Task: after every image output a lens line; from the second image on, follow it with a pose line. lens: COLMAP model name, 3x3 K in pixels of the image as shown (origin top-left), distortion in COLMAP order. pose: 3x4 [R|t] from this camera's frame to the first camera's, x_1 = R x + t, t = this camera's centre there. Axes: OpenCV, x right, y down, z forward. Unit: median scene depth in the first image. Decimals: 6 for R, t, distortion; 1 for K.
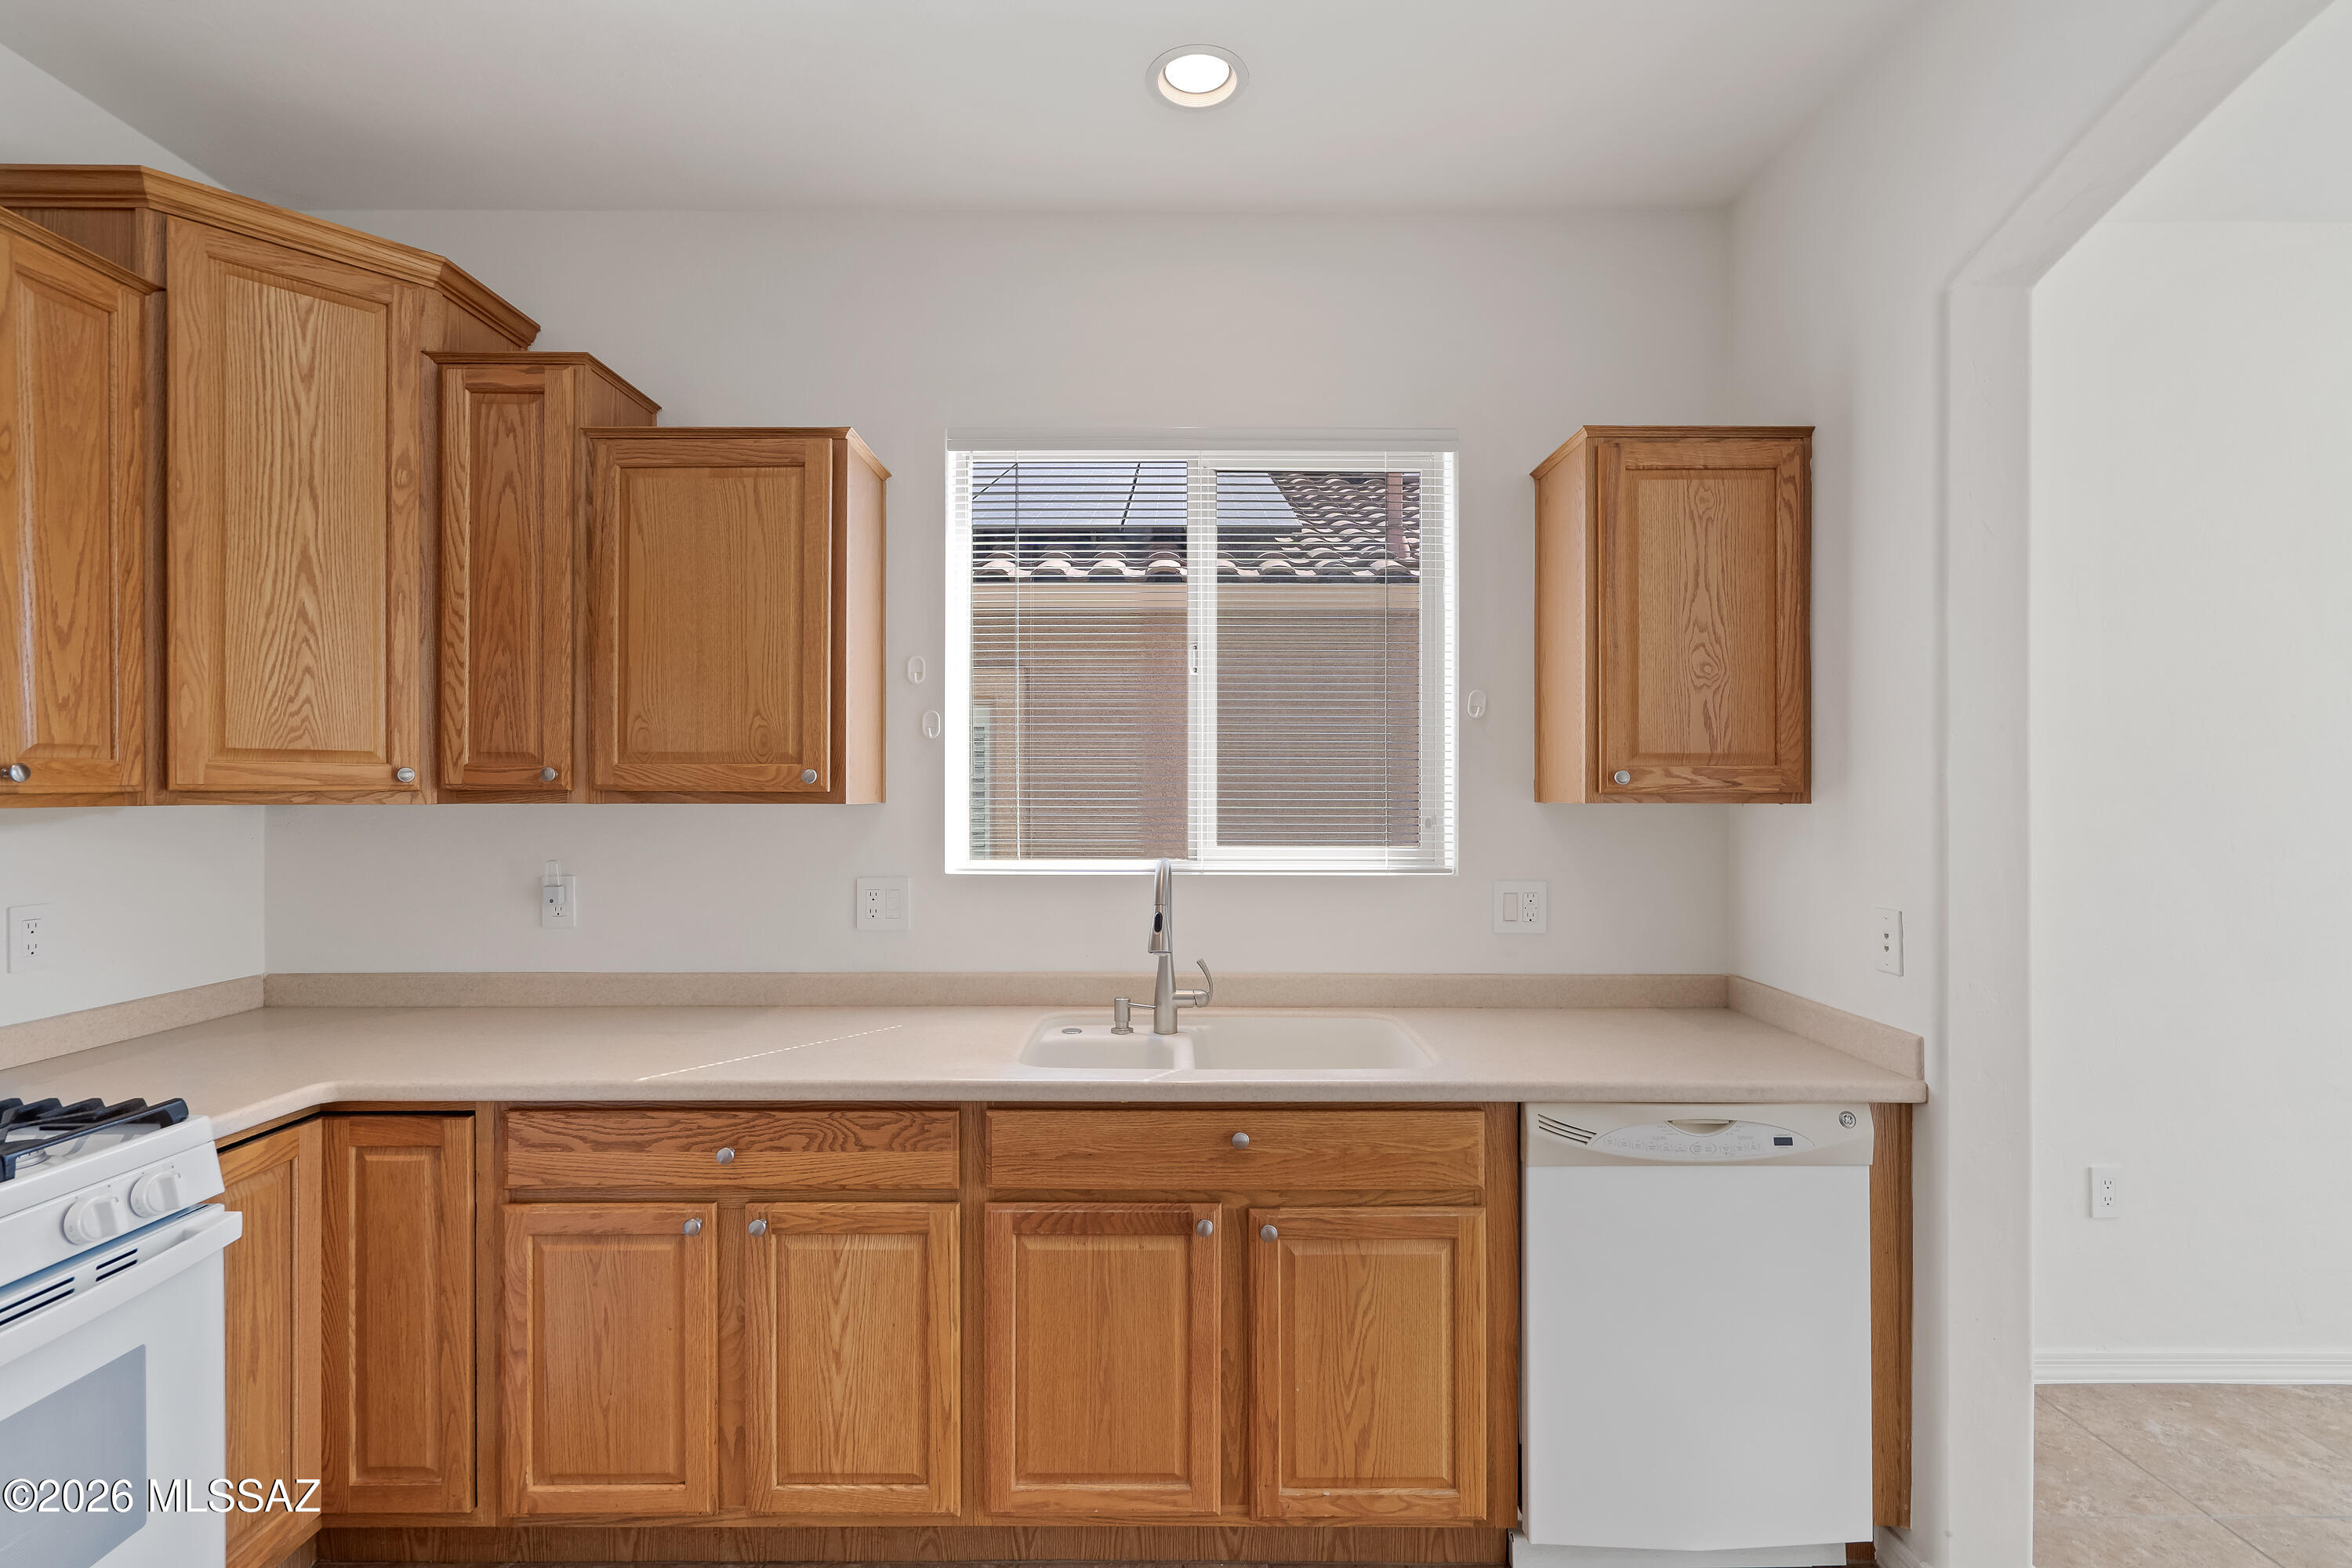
lens RADIAL K [[1060.0, 0, 1173.3], [0, 1060.0, 790.3], [0, 0, 1]] dist [0.000527, 0.000223]
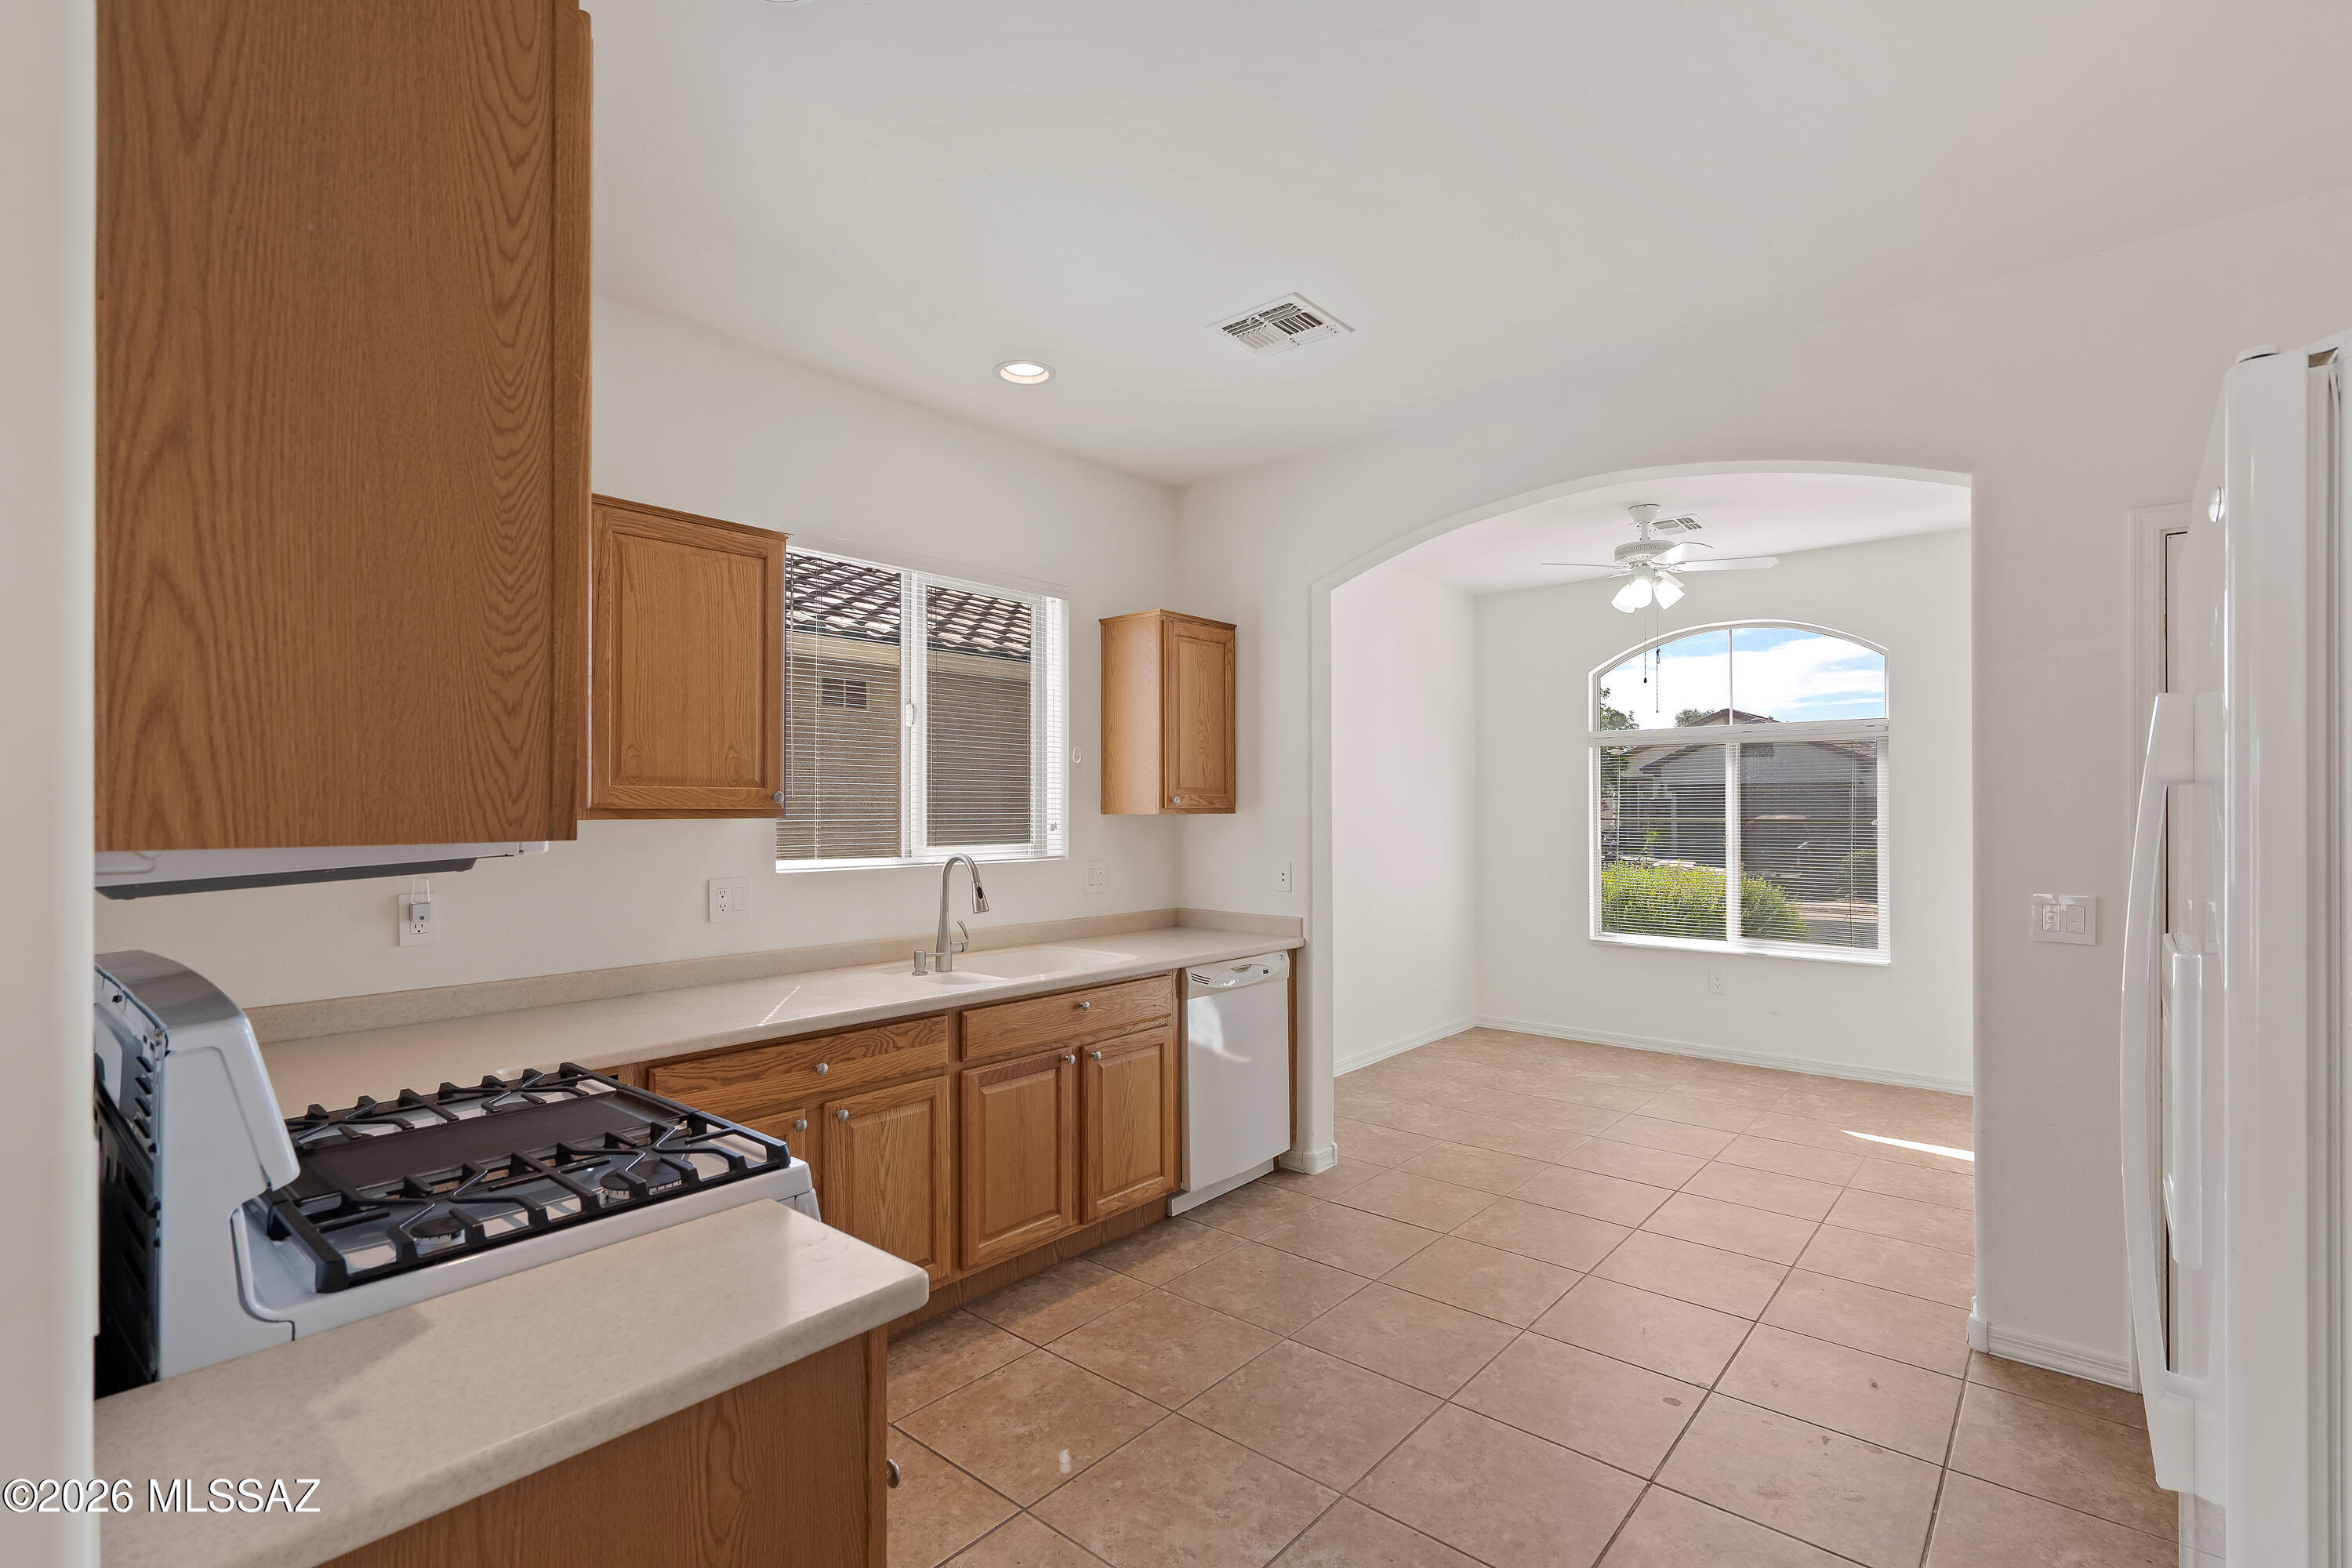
lens RADIAL K [[1086.9, 0, 1171.5], [0, 1086.9, 794.5], [0, 0, 1]] dist [0.000972, -0.000069]
pose [[0.655354, 0.007350, 0.755286, -1.181784], [-0.000030, 0.999953, -0.009705, -0.004163], [-0.755322, 0.006338, 0.655323, -0.286866]]
